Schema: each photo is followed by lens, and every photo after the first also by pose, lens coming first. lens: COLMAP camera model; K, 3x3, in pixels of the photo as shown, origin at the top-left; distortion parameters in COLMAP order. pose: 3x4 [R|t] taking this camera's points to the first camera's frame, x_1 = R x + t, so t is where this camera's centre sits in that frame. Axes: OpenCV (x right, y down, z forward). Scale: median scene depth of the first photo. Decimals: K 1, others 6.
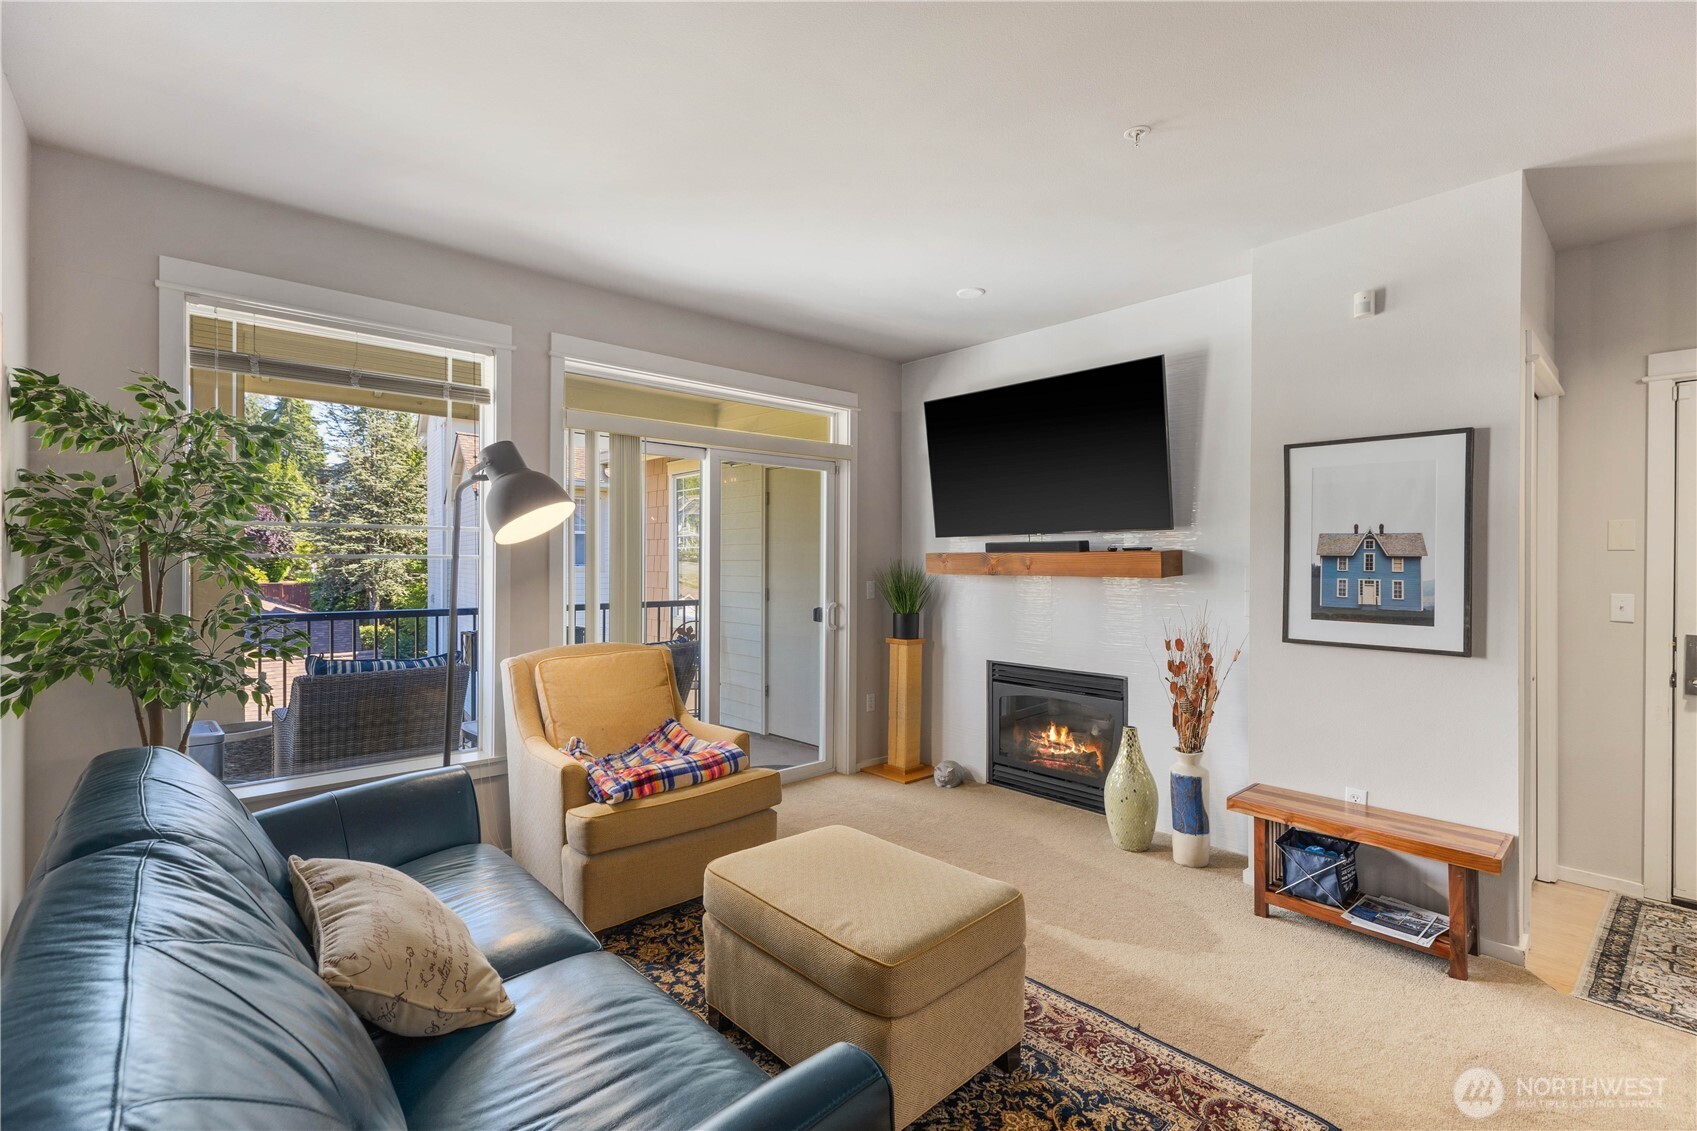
lens RADIAL K [[756.2, 0, 852.3], [0, 756.2, 562.9], [0, 0, 1]] dist [0.000858, 0.001230]
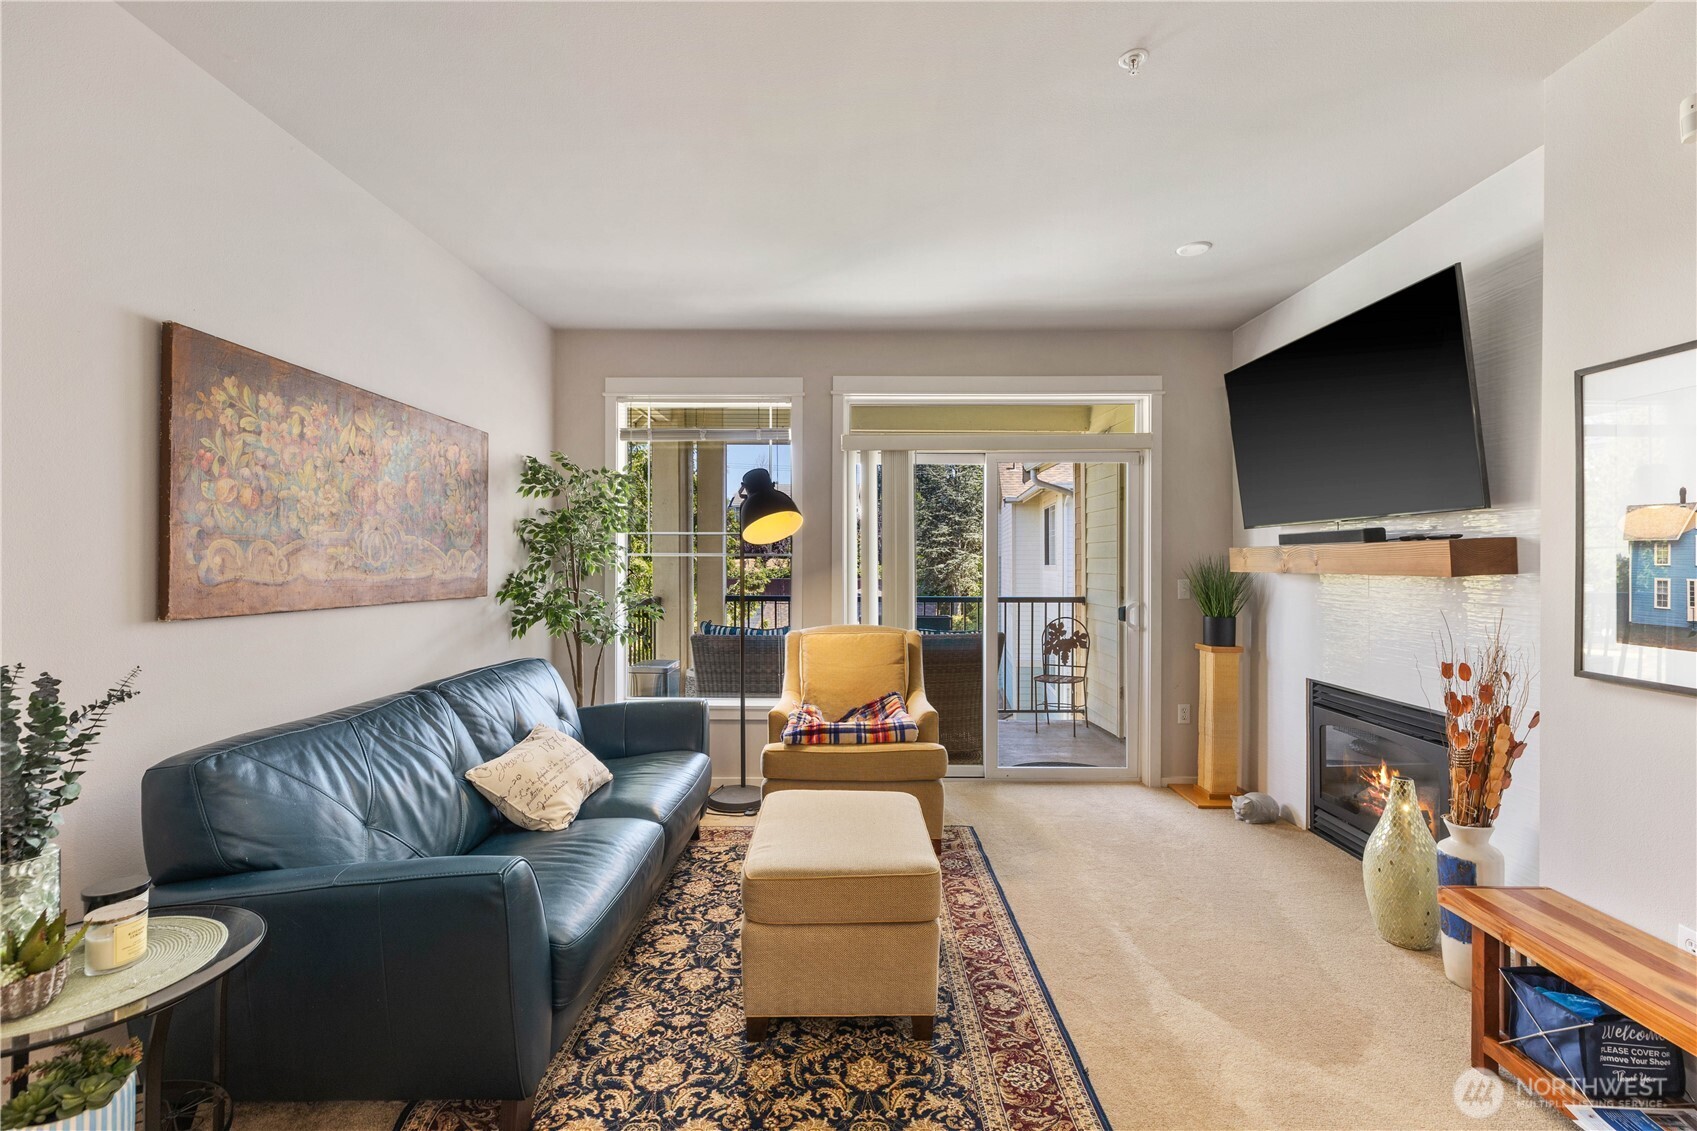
lens RADIAL K [[756.2, 0, 854.4], [0, 756.2, 558.5], [0, 0, 1]] dist [0.000858, 0.001230]
pose [[0.740887, -0.003821, -0.671618, 0.448936], [-0.001232, 0.999974, -0.007047, 0.007957], [0.671628, 0.006048, 0.740864, 0.085733]]
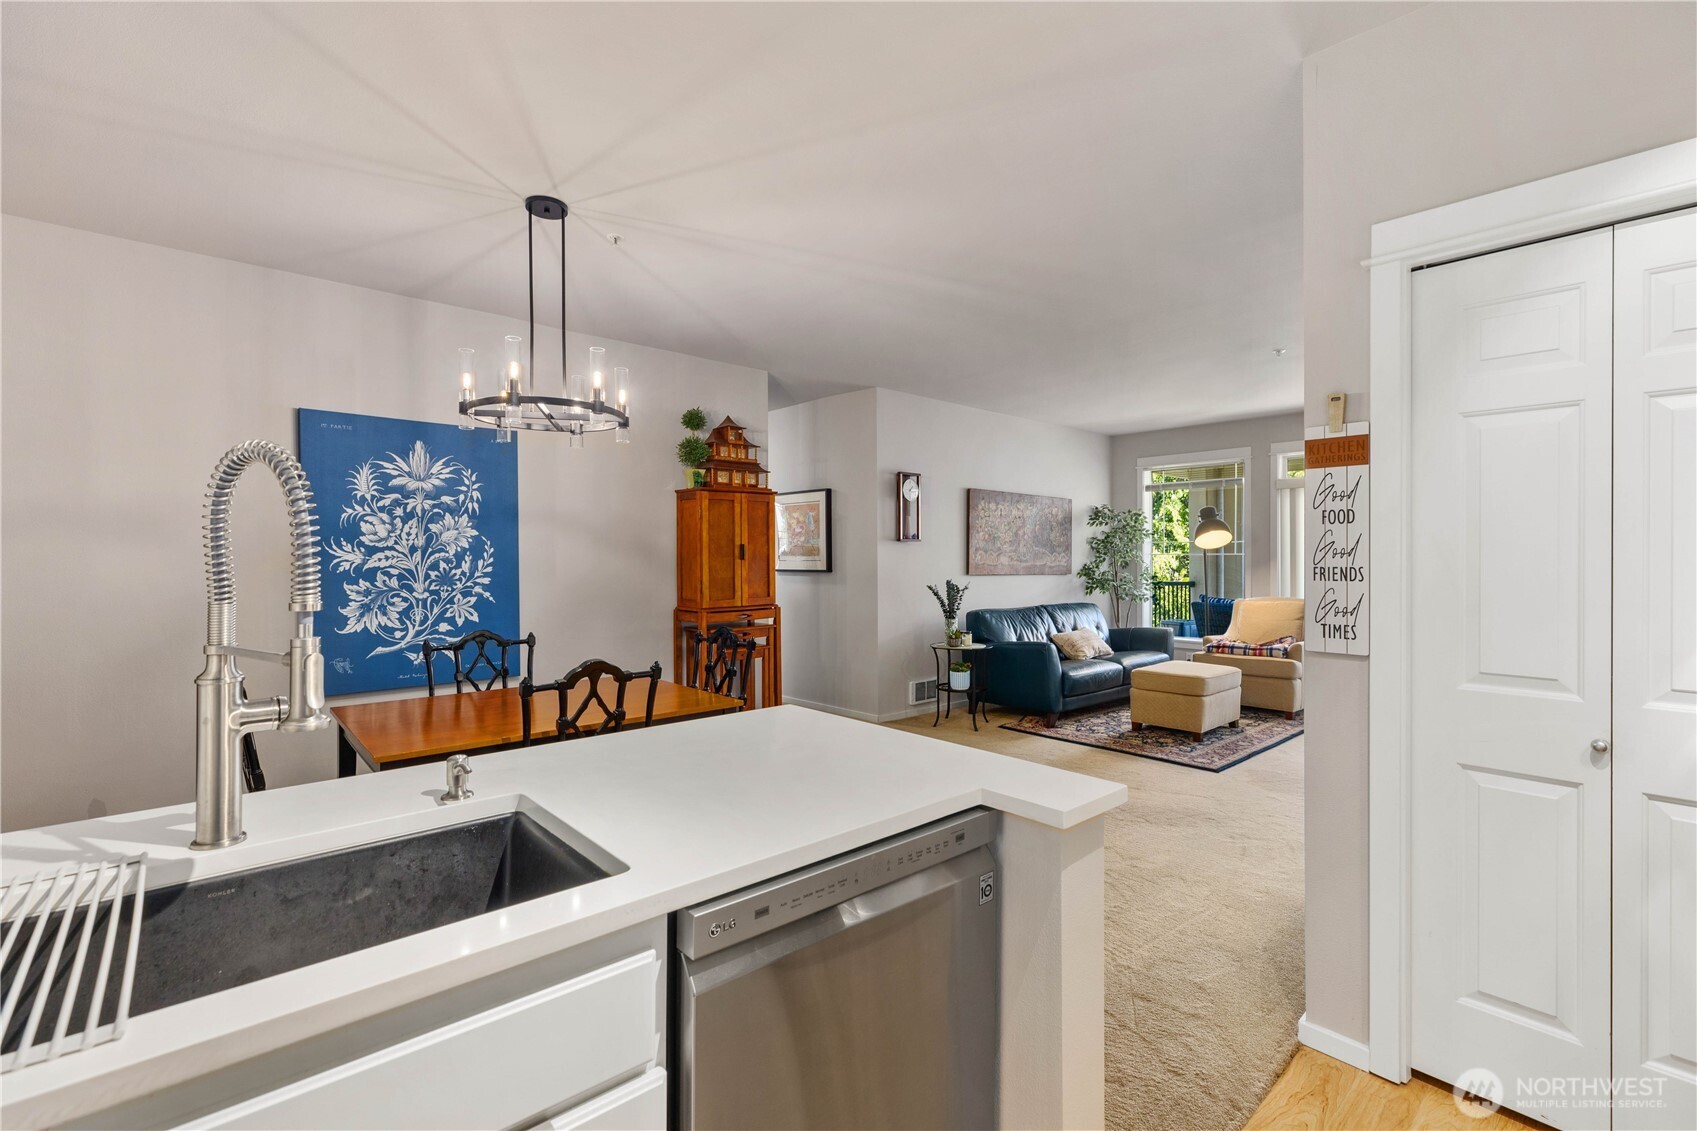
lens RADIAL K [[756.2, 0, 854.3], [0, 756.2, 554.9], [0, 0, 1]] dist [0.000858, 0.001230]
pose [[0.006692, -0.008424, -0.999942, 1.548970], [-0.004193, 0.999955, -0.008452, 0.016416], [0.999969, 0.004249, 0.006657, -0.130771]]
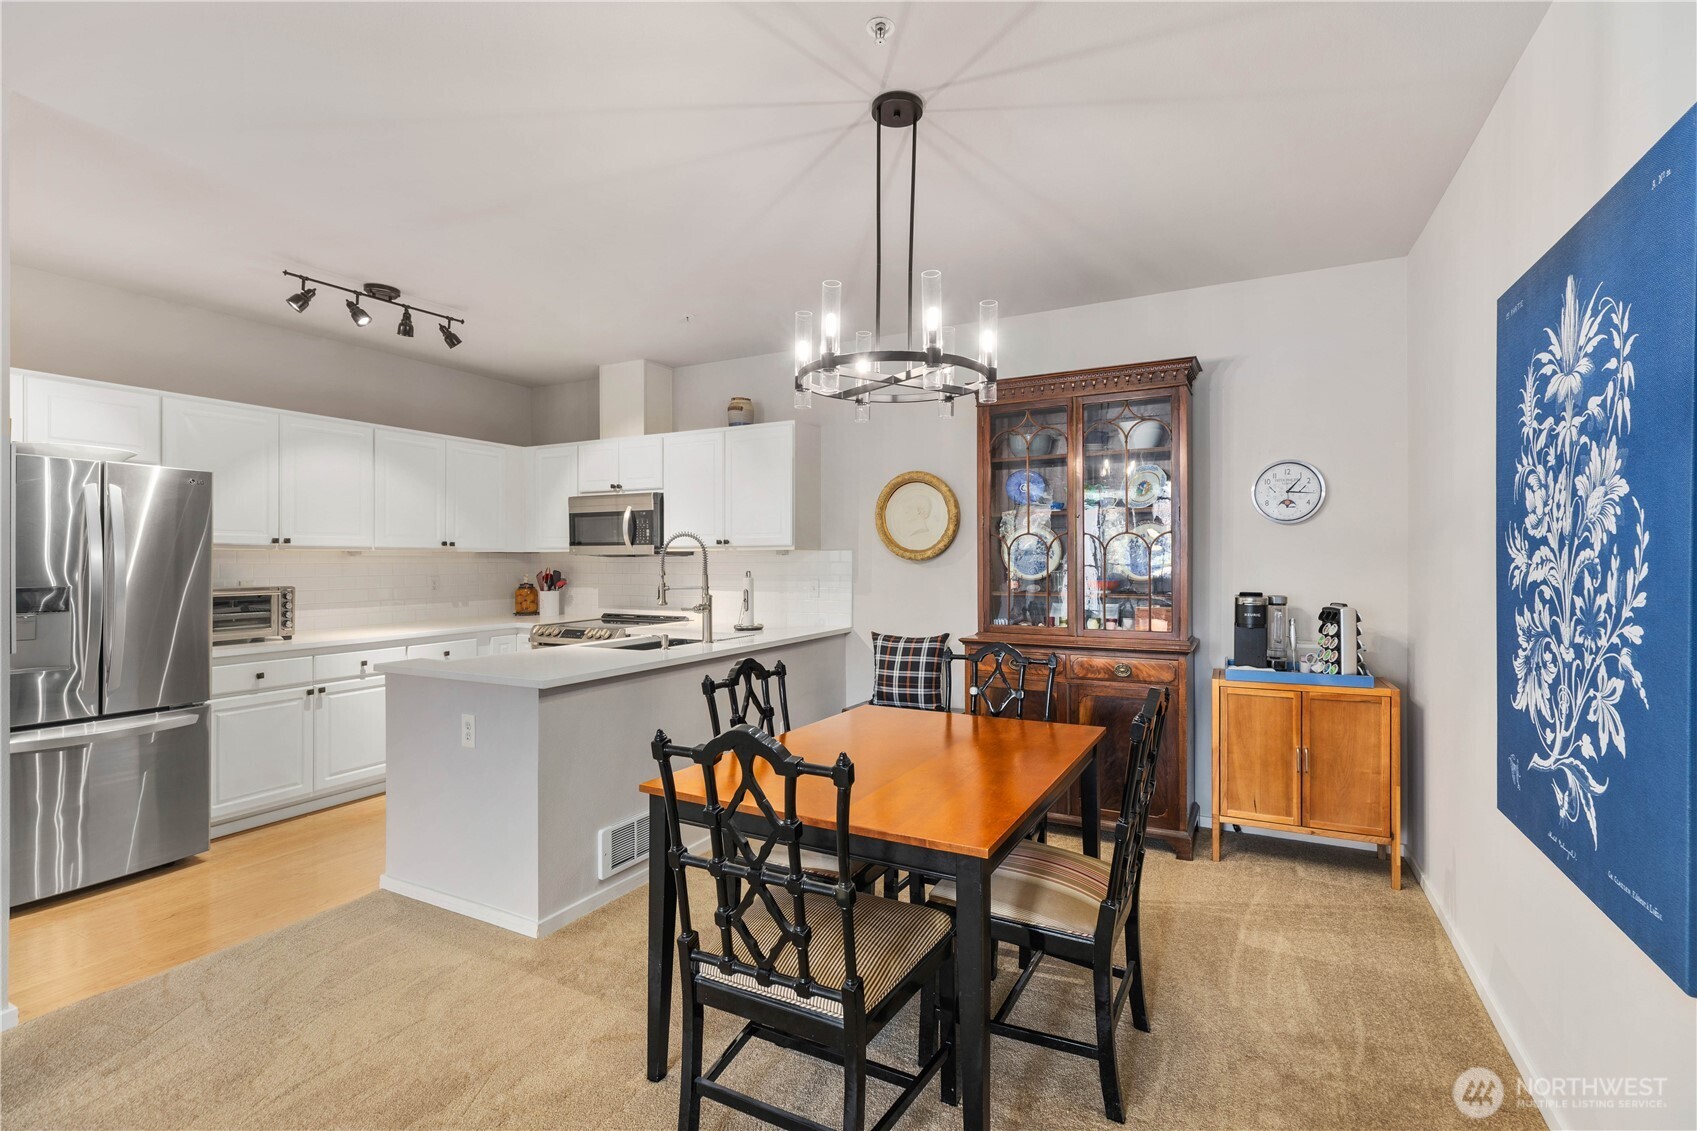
lens RADIAL K [[756.2, 0, 861.2], [0, 756.2, 562.1], [0, 0, 1]] dist [0.000858, 0.001230]
pose [[-0.357563, -0.007407, 0.933860, 0.219035], [0.004938, 0.999940, 0.009822, 0.007803], [-0.933876, 0.008123, -0.357505, -0.198685]]
